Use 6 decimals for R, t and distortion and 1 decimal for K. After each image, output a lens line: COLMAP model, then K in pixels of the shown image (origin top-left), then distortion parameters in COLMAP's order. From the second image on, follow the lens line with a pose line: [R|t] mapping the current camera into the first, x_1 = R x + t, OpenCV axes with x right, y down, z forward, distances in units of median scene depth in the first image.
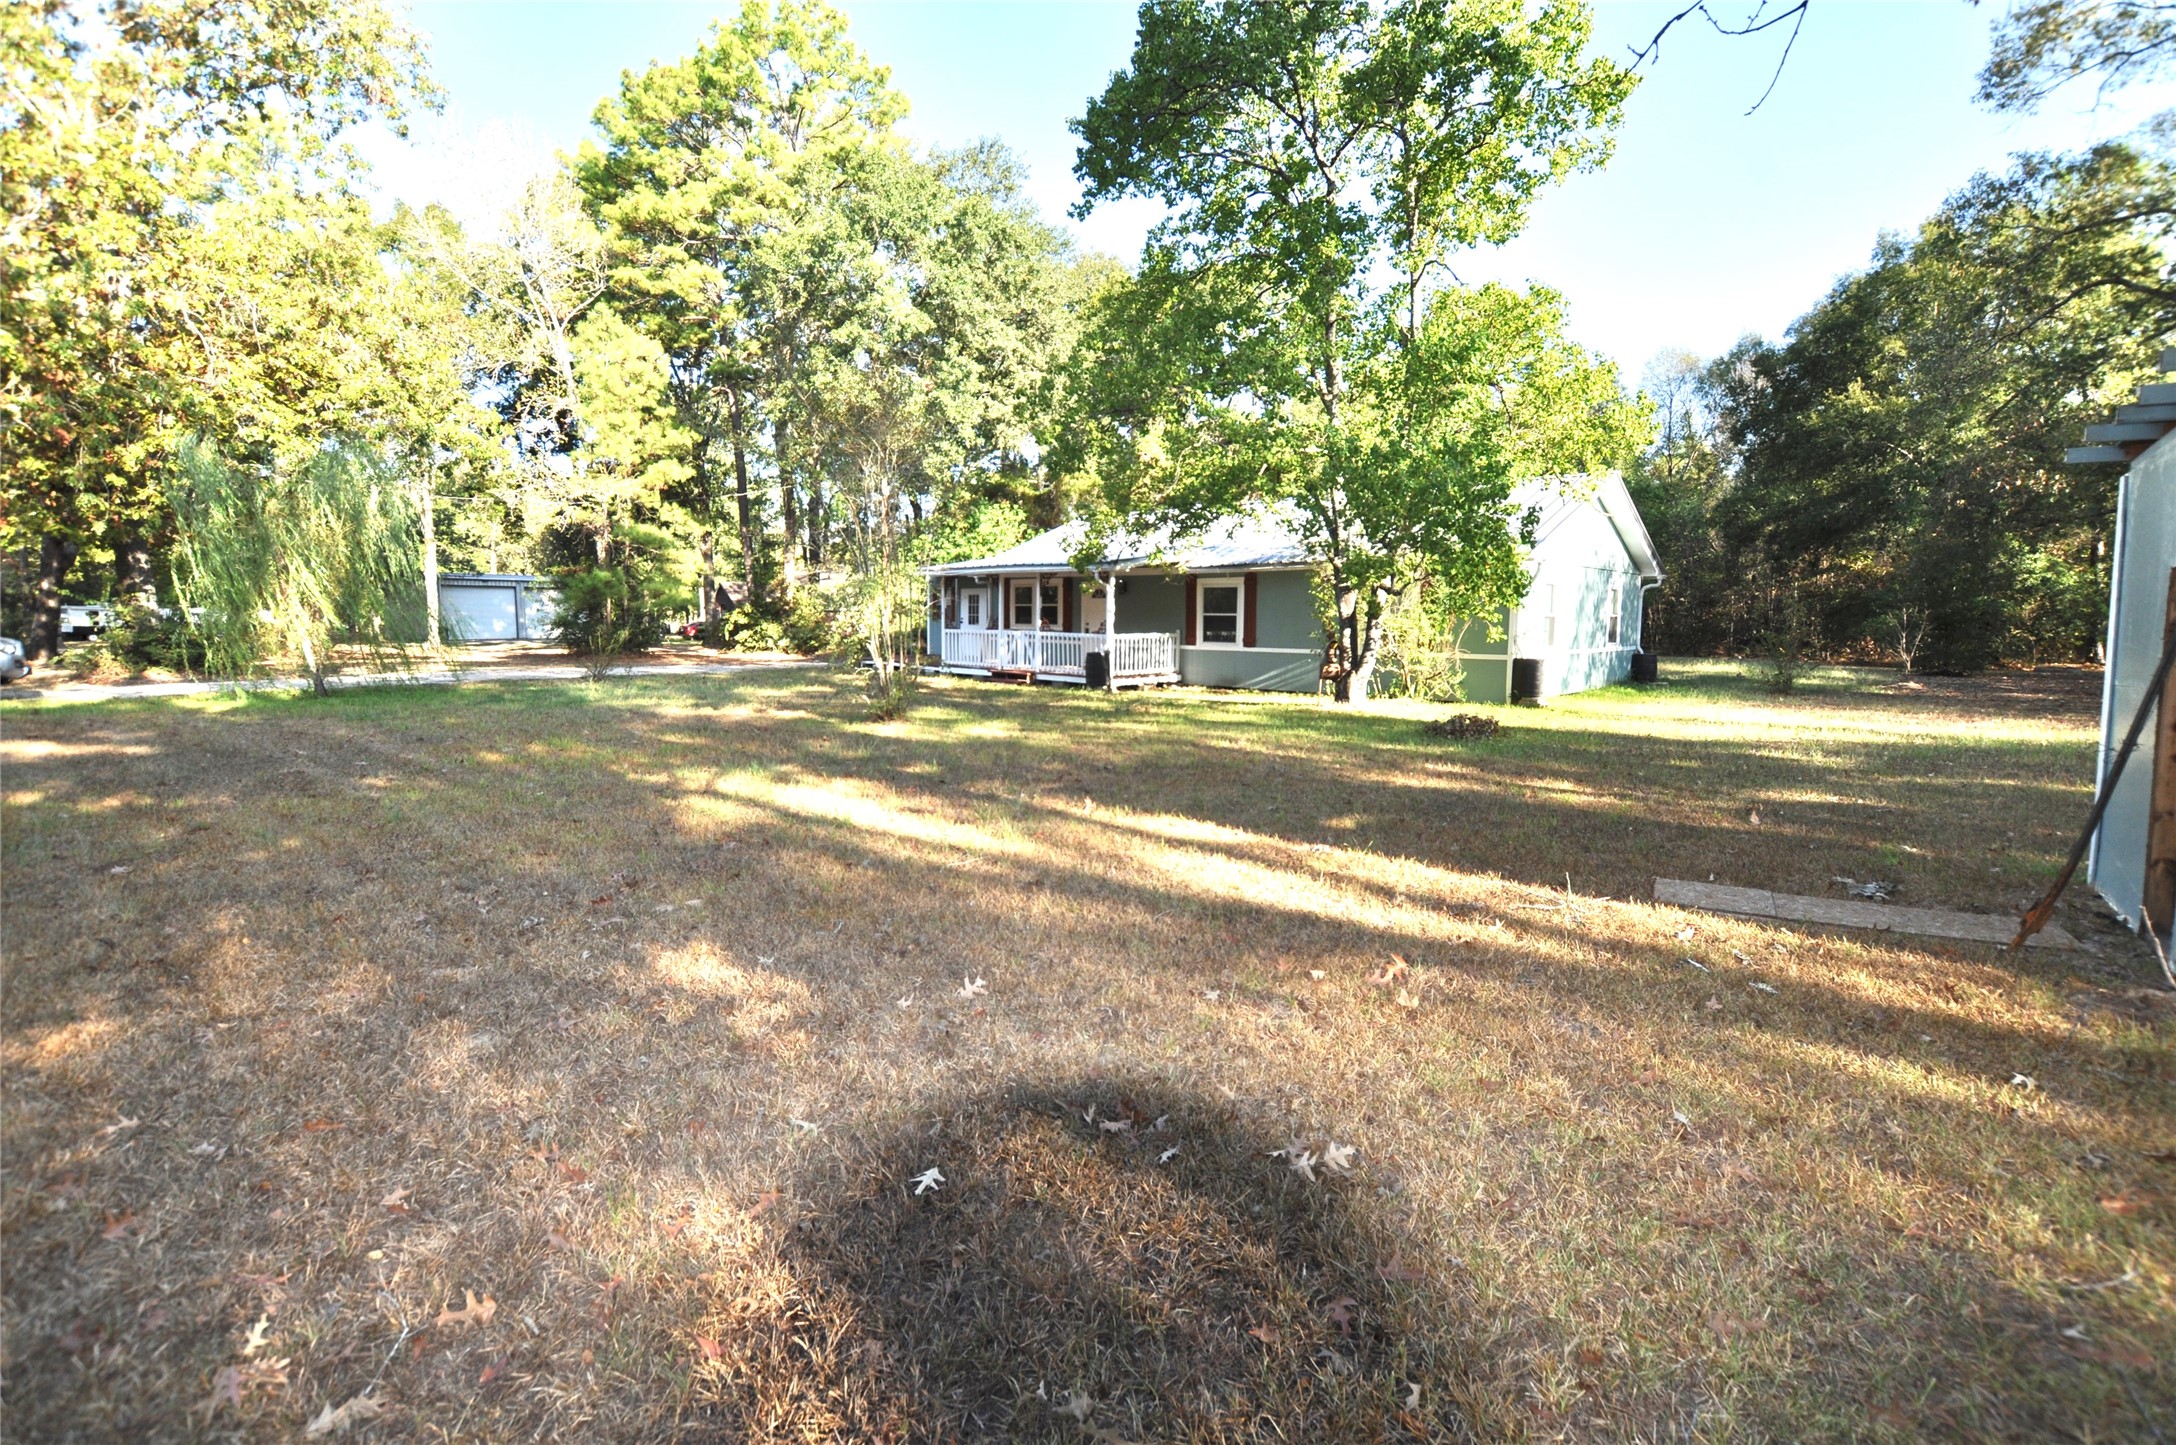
lens RADIAL K [[955.9, 0, 1090.8], [0, 955.9, 714.4], [0, 0, 1]] dist [-0.027130, 0.000658]
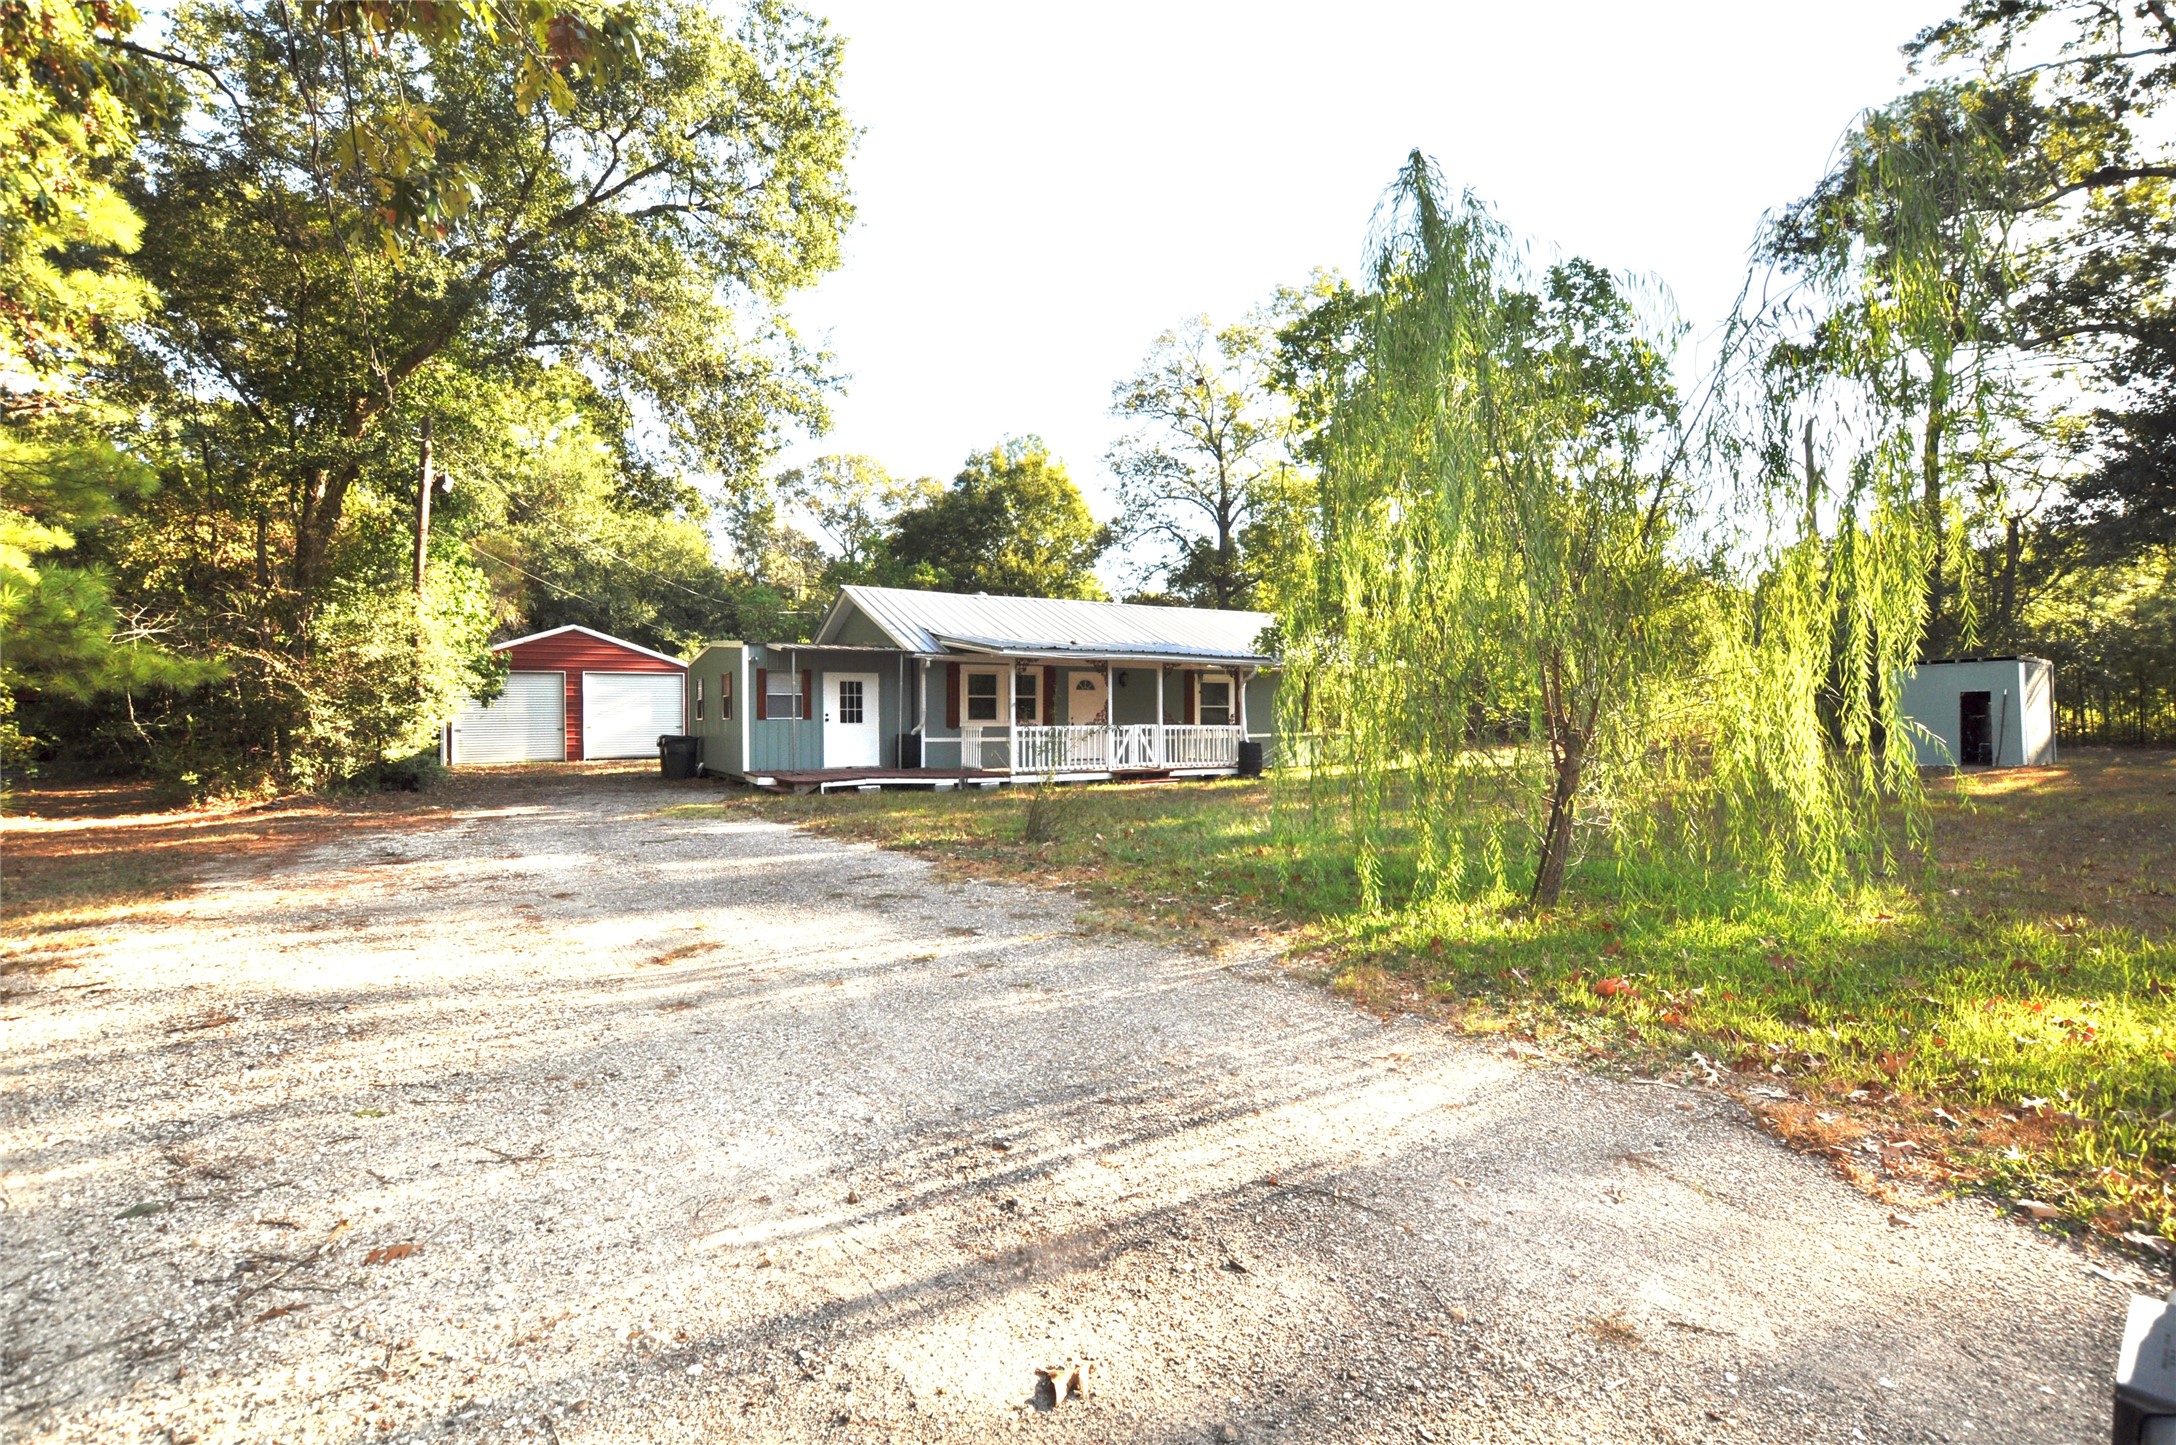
lens RADIAL K [[955.9, 0, 1086.6], [0, 955.9, 721.4], [0, 0, 1]] dist [-0.033221, 0.000345]
pose [[0.276179, -0.021632, 0.960863, -1.003857], [0.103267, 0.994627, -0.007290, -0.095367], [-0.955542, 0.101239, 0.276929, 0.842280]]
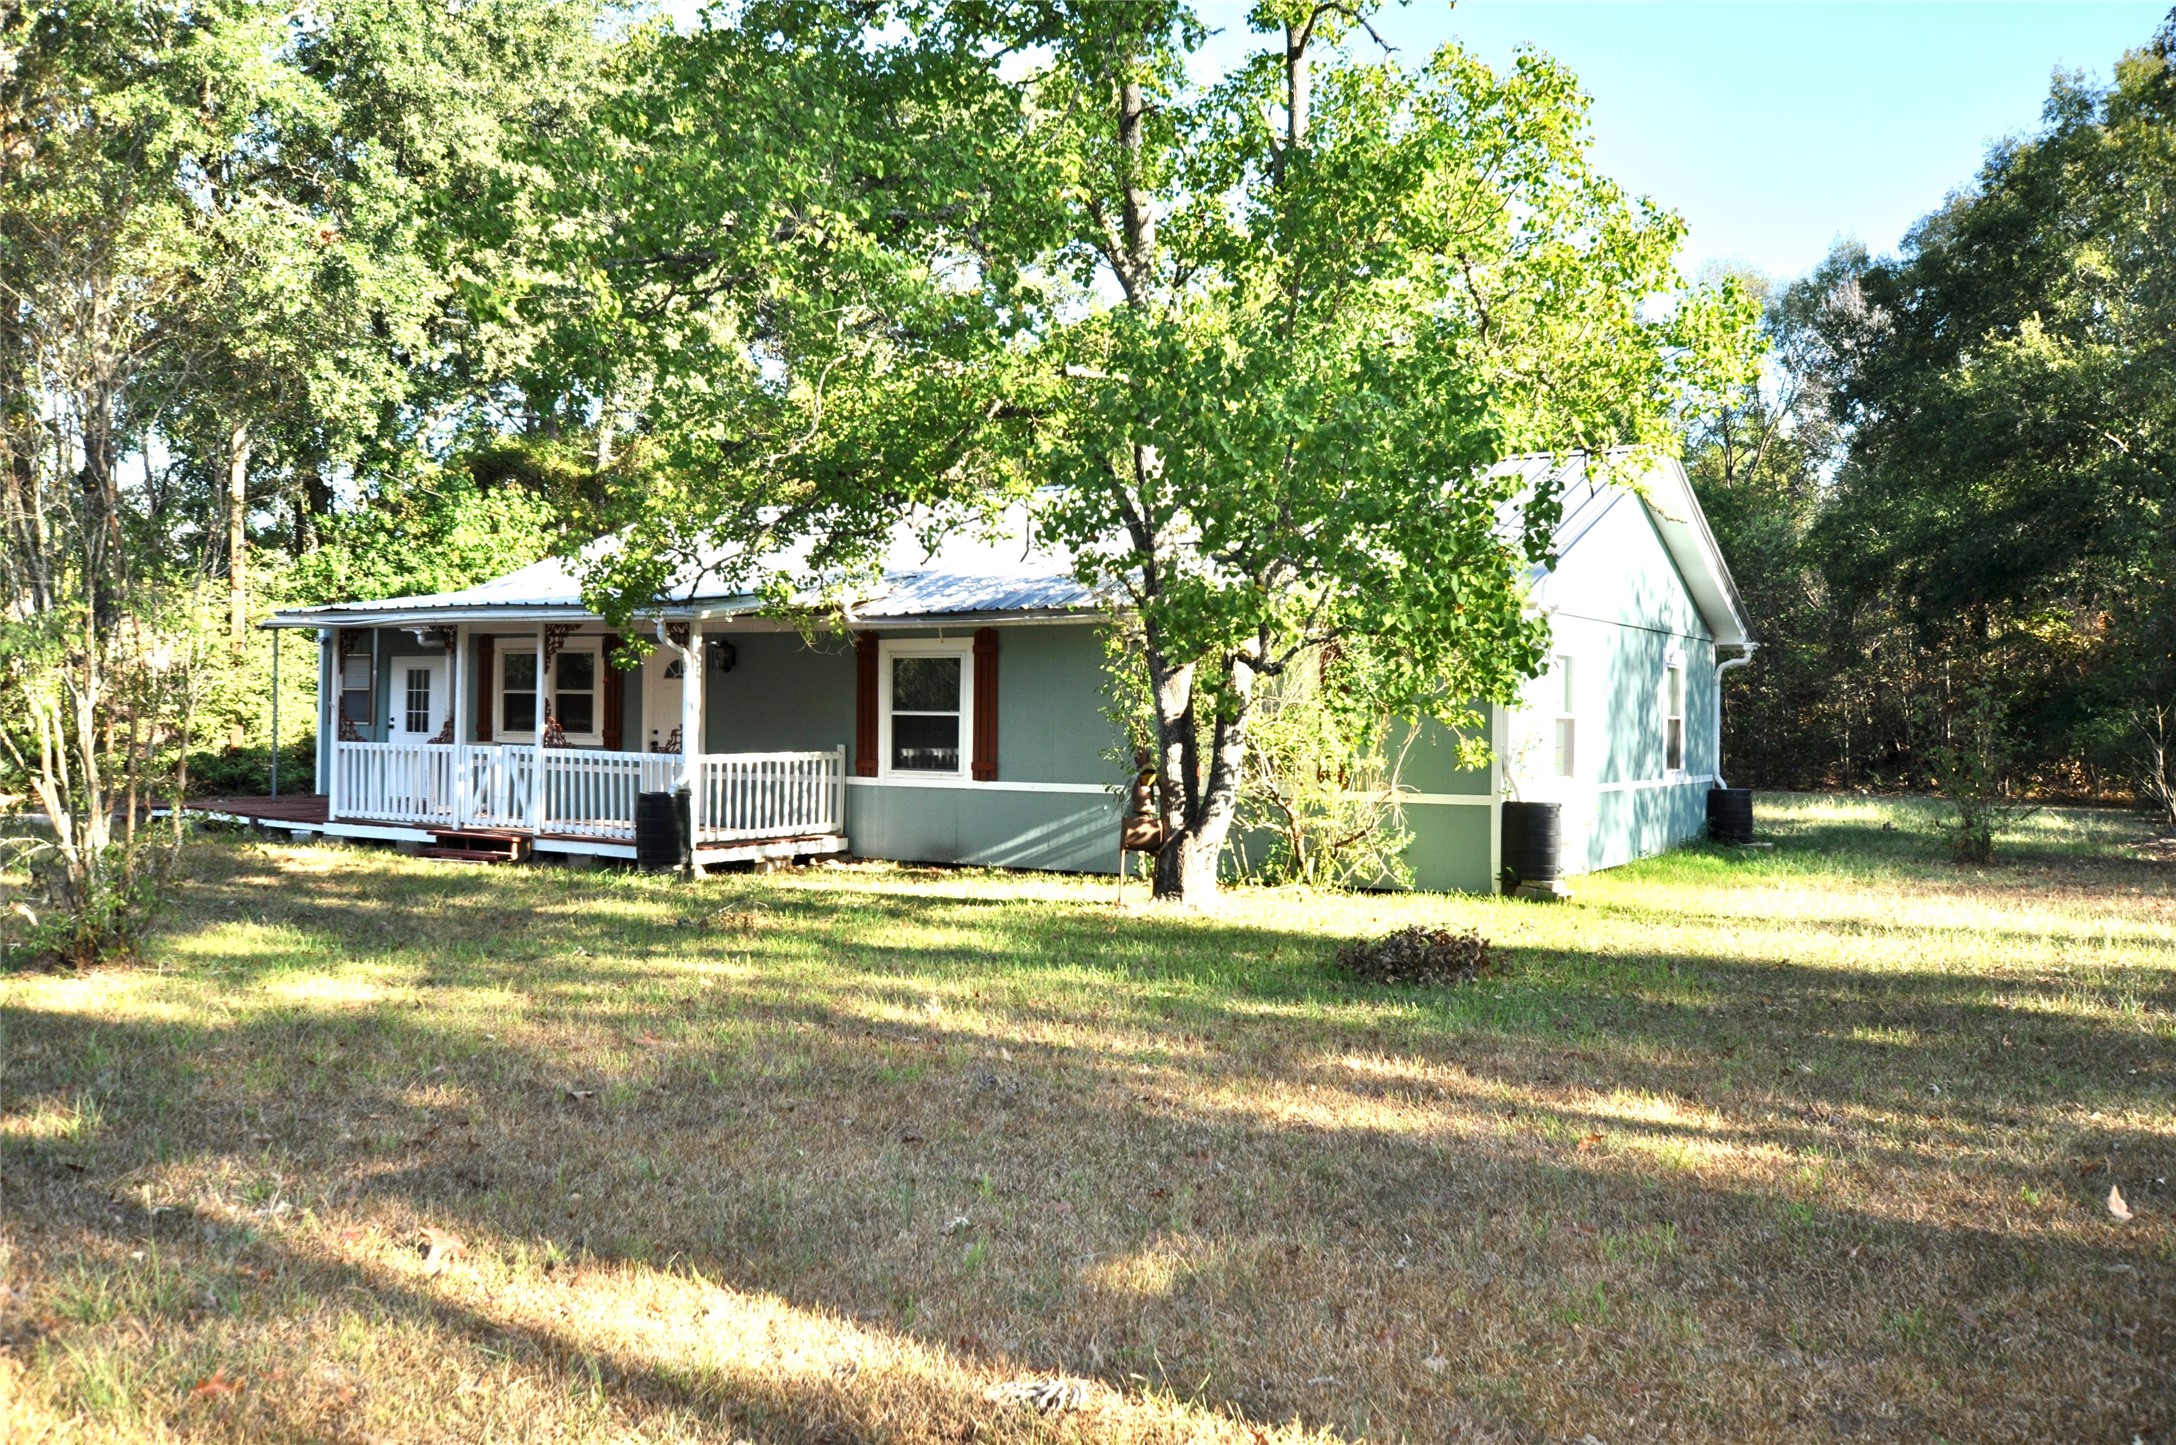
lens RADIAL K [[1774.1, 0, 1084.5], [0, 1774.1, 722.3], [0, 0, 1]] dist [0.009328, 0.007651]
pose [[0.980125, 0.003970, 0.198342, 0.036740], [0.015755, 0.995084, -0.097770, -0.010945], [-0.197756, 0.098952, 0.975244, 0.108220]]
